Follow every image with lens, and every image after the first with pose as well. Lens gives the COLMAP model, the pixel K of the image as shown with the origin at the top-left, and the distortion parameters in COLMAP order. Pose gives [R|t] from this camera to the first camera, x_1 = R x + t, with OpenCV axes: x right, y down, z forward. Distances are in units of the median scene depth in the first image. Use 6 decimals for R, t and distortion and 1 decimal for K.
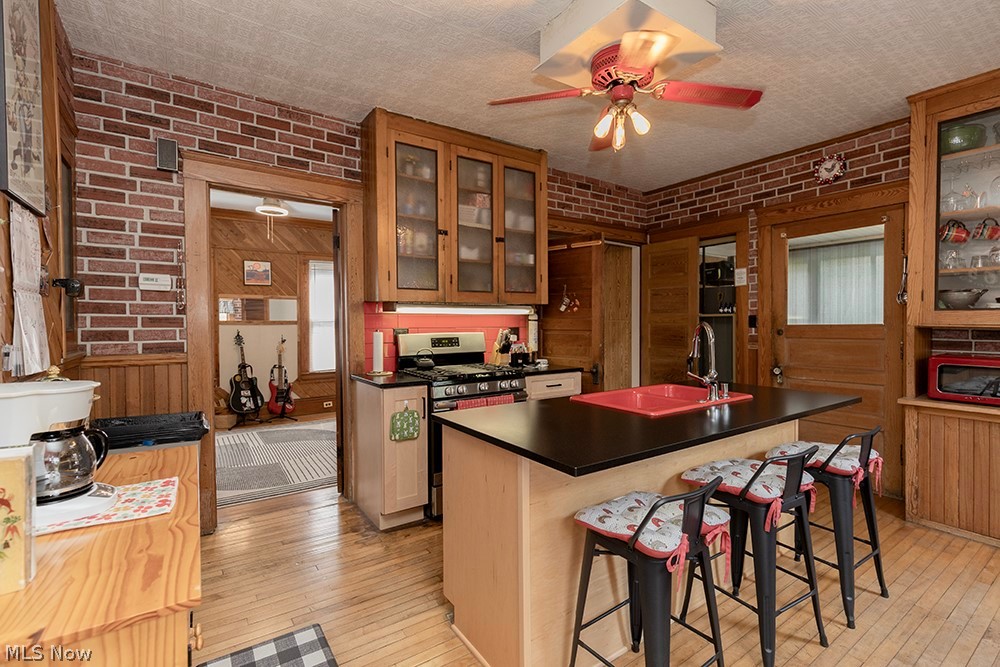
lens RADIAL K [[454.1, 0, 509.5], [0, 454.1, 332.1], [0, 0, 1]] dist [-0.001009, -0.000456]
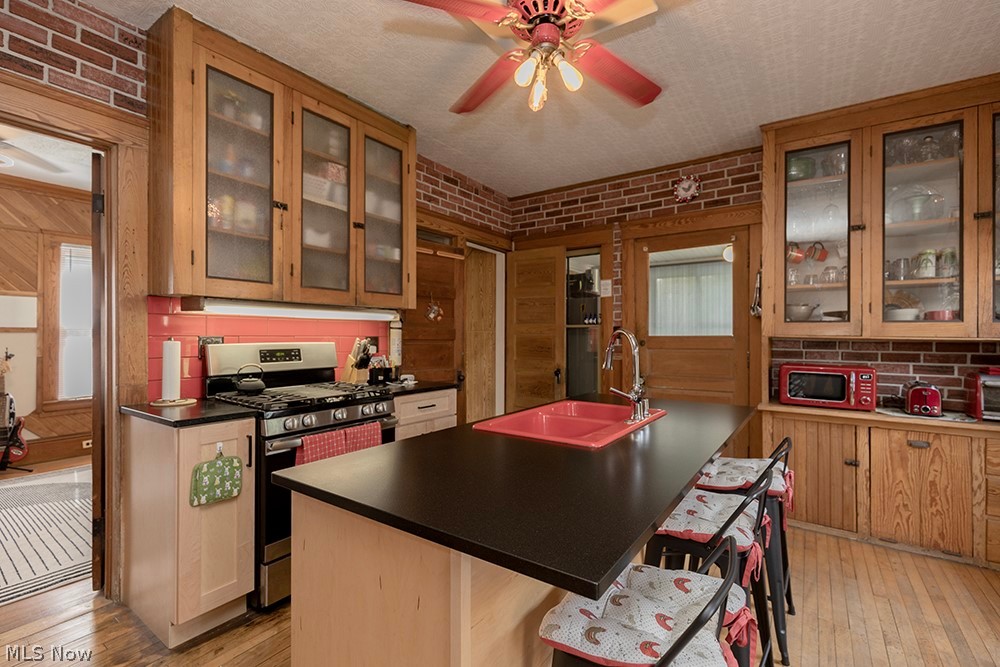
lens RADIAL K [[443.1, 0, 505.8], [0, 443.1, 335.0], [0, 0, 1]] dist [0.001042, -0.000313]
pose [[0.937175, 0.007984, 0.348769, -0.049087], [0.000245, 0.999723, -0.023545, 0.006002], [-0.348861, 0.022151, 0.936913, 0.188659]]
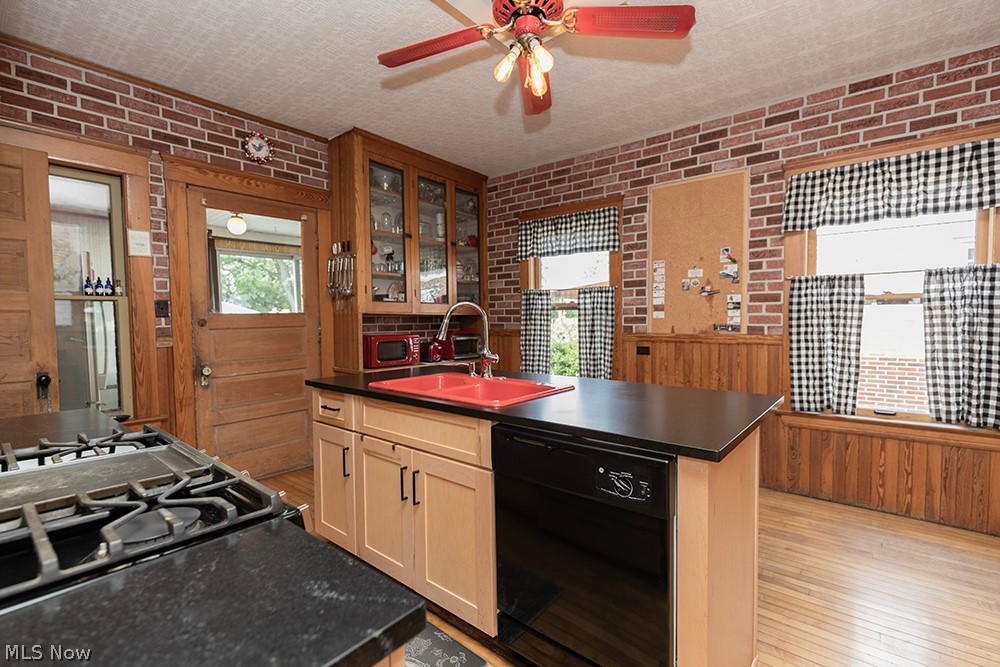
lens RADIAL K [[450.5, 0, 500.0], [0, 450.5, 333.5], [0, 0, 1]] dist [0.004531, -0.000320]
pose [[-0.266622, -0.032288, 0.963260, -0.347457], [0.029330, 0.998704, 0.041594, 0.001329], [-0.963355, 0.039342, -0.265329, 0.792999]]
